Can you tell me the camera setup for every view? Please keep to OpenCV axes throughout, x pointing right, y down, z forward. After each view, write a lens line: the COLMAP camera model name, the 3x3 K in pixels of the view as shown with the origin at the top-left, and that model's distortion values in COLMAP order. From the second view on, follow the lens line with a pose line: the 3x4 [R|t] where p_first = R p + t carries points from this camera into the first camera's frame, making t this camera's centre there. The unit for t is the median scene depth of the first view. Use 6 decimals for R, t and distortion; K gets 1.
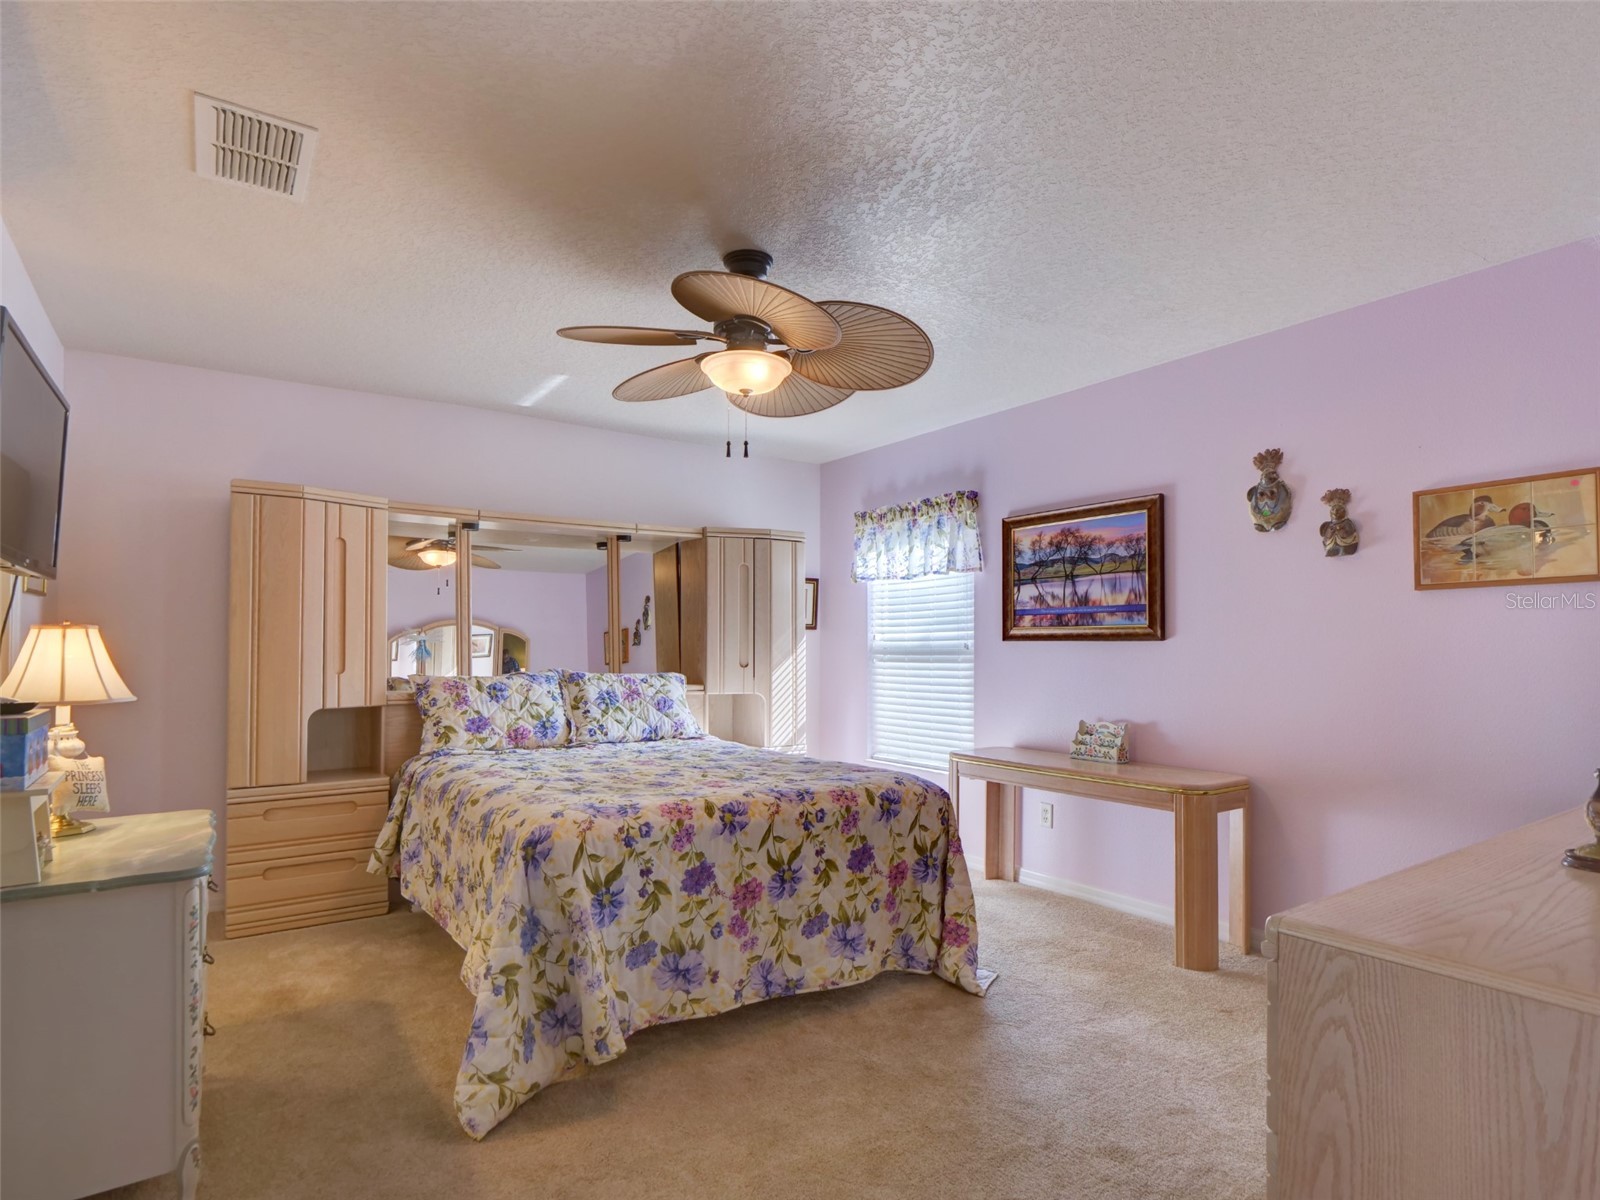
lens RADIAL K [[858.7, 0, 800.0], [0, 858.7, 600.0], [0, 0, 1]] dist [0.000710, 0.000315]
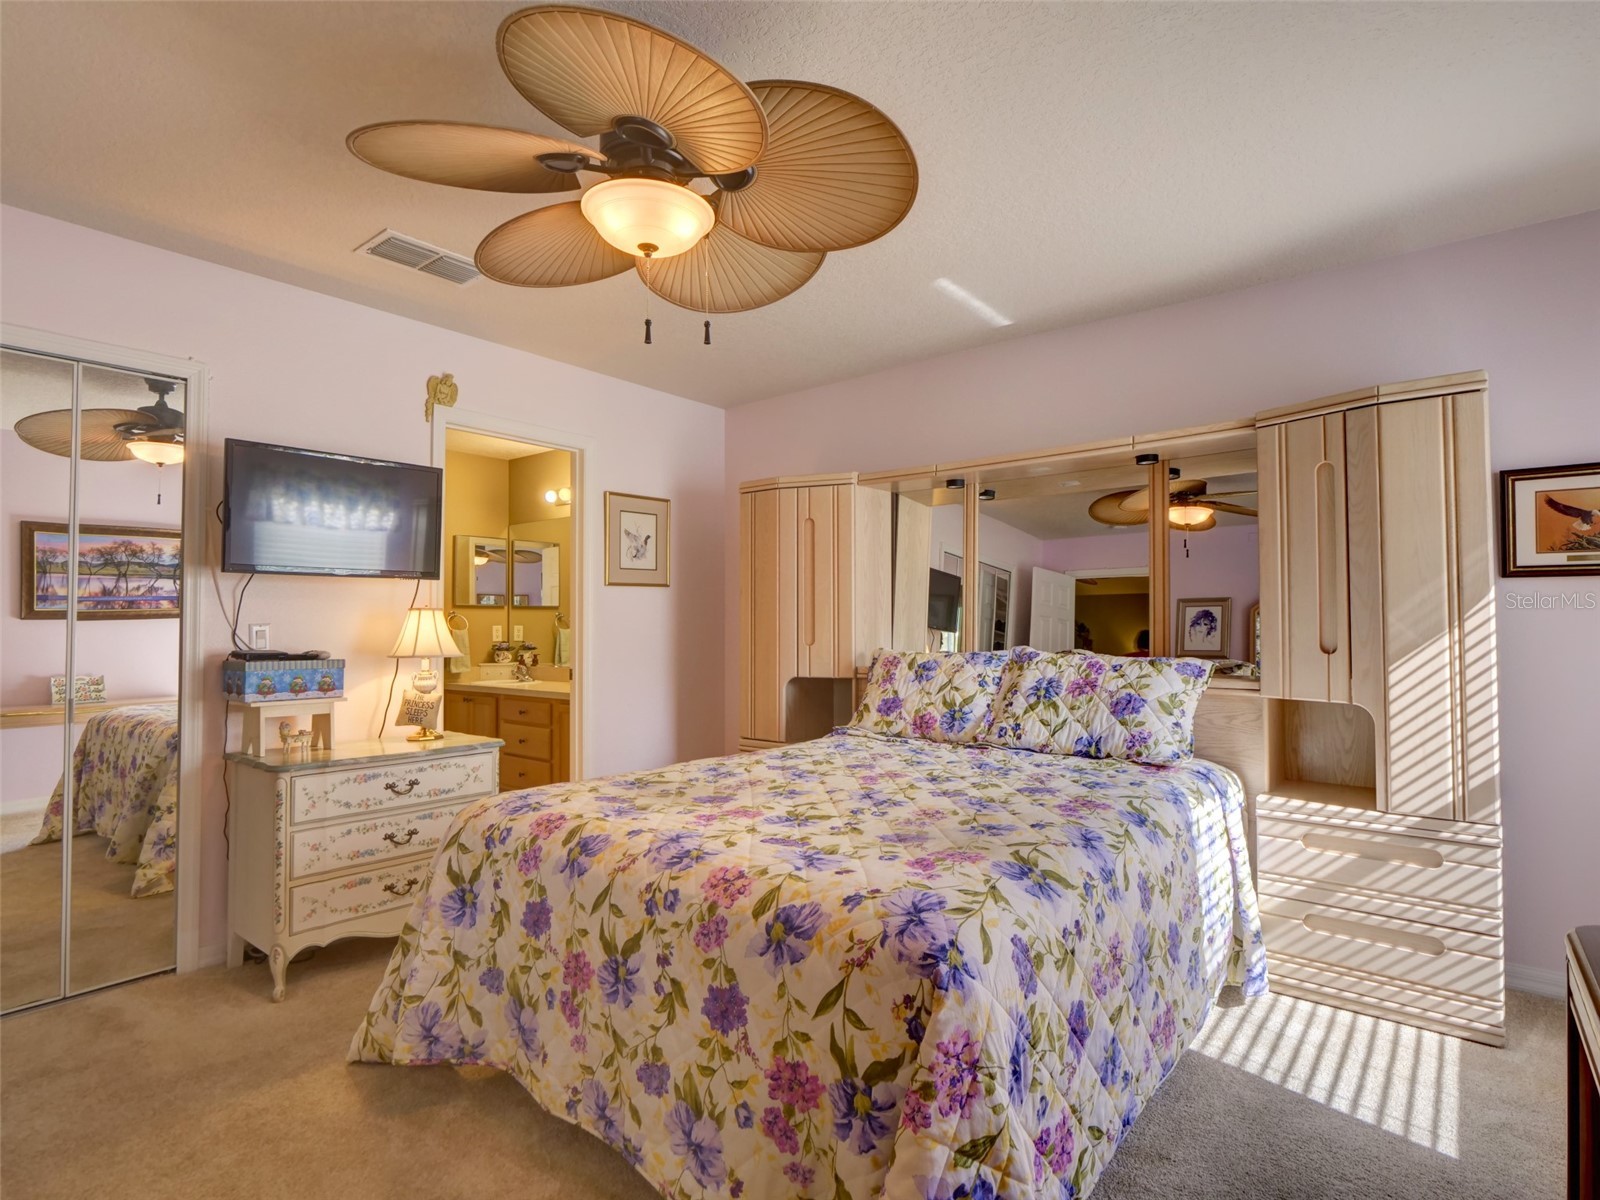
lens RADIAL K [[824.4, 0, 800.0], [0, 824.4, 600.0], [0, 0, 1]] dist [-0.000138, 0.000013]
pose [[0.274840, -0.029835, -0.961027, 0.457006], [0.056296, 0.998303, -0.014892, 0.044275], [0.959840, -0.050009, 0.276053, 0.714943]]
